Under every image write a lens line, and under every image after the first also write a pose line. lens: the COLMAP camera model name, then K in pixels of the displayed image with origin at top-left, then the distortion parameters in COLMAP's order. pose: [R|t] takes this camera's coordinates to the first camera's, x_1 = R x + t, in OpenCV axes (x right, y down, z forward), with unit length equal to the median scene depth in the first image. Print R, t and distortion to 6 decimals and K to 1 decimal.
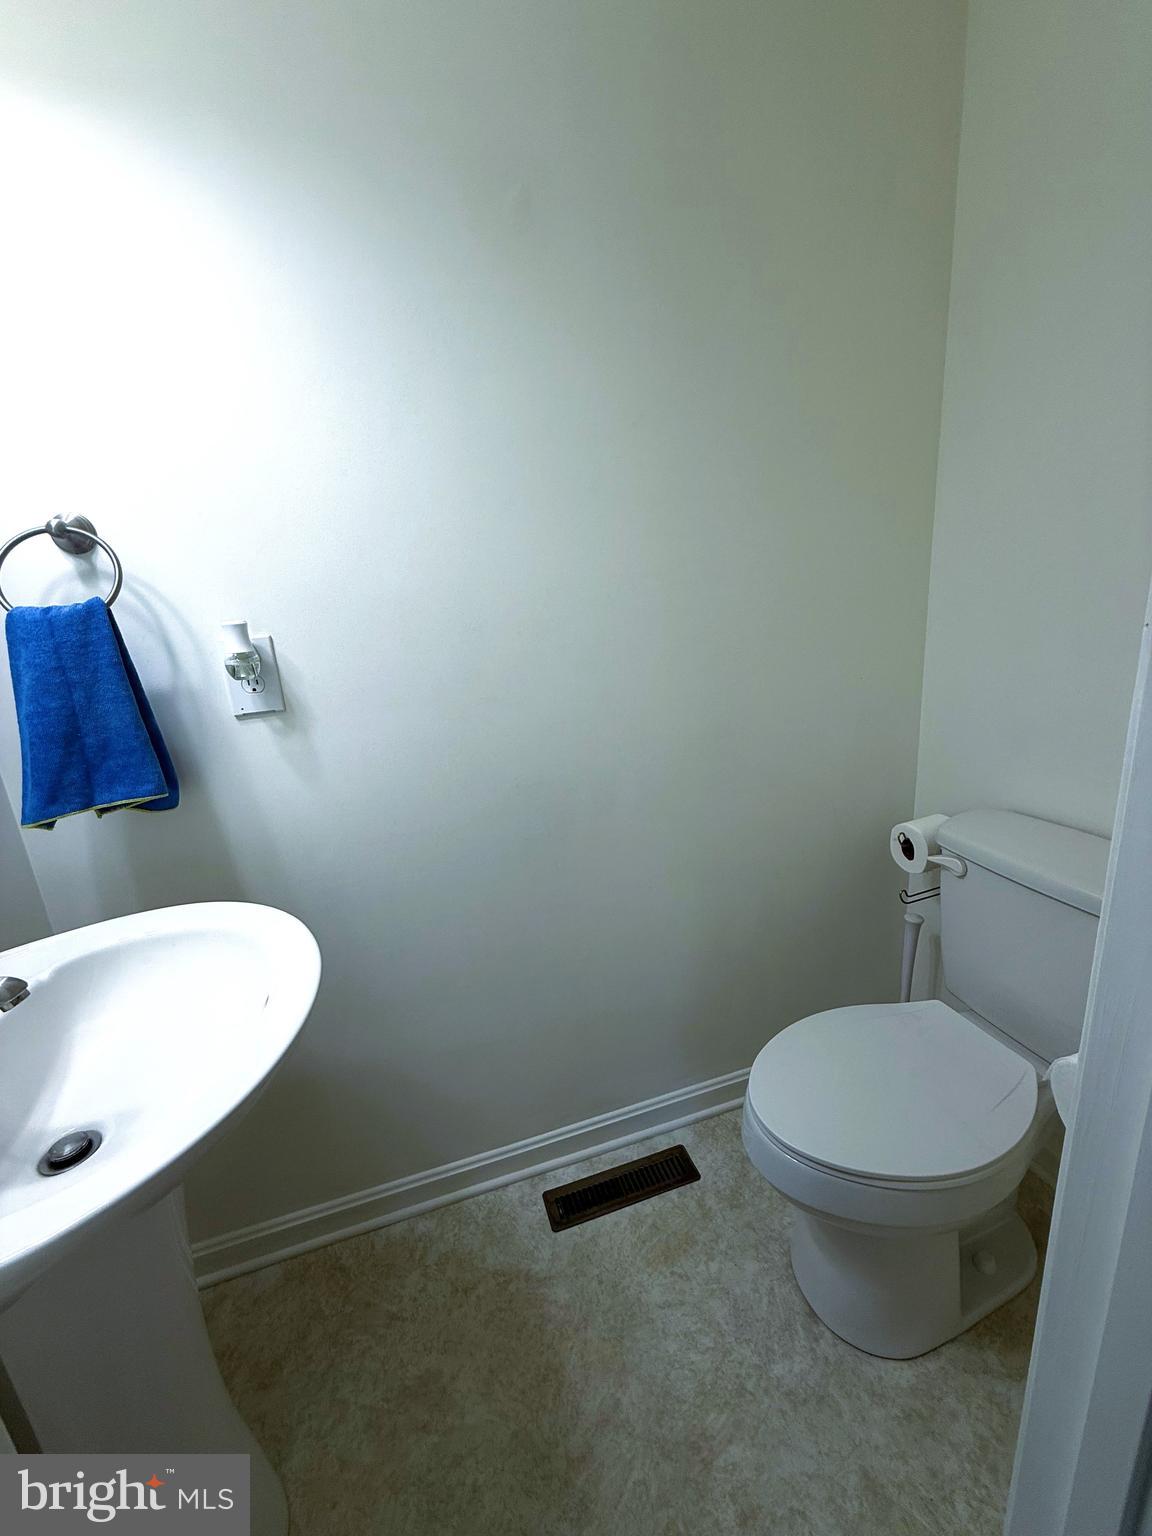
lens RADIAL K [[615.7, 0, 574.2], [0, 615.7, 764.8], [0, 0, 1]] dist [0.000037, 0.000680]
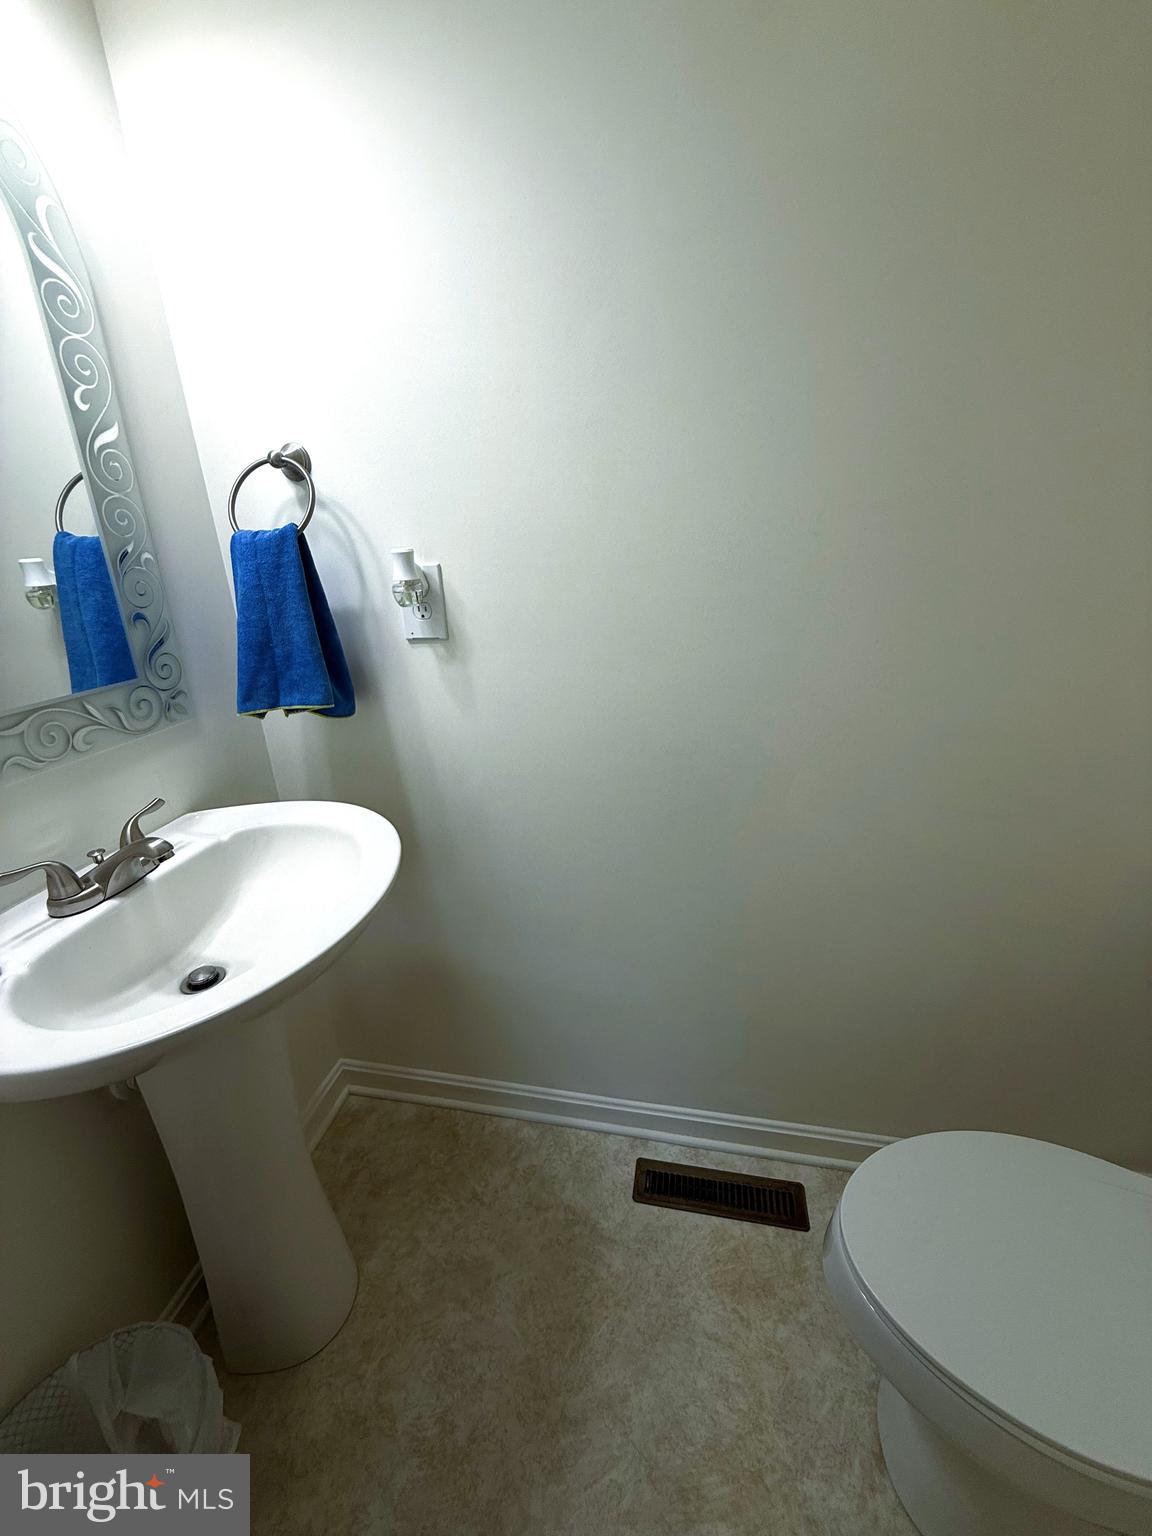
lens RADIAL K [[615.7, 0, 574.2], [0, 615.7, 764.8], [0, 0, 1]] dist [0.000037, 0.000680]
pose [[0.875648, 0.204342, -0.437590, 0.211808], [-0.146258, 0.975731, 0.162967, -0.082708], [0.460271, -0.078701, 0.884283, 0.172754]]
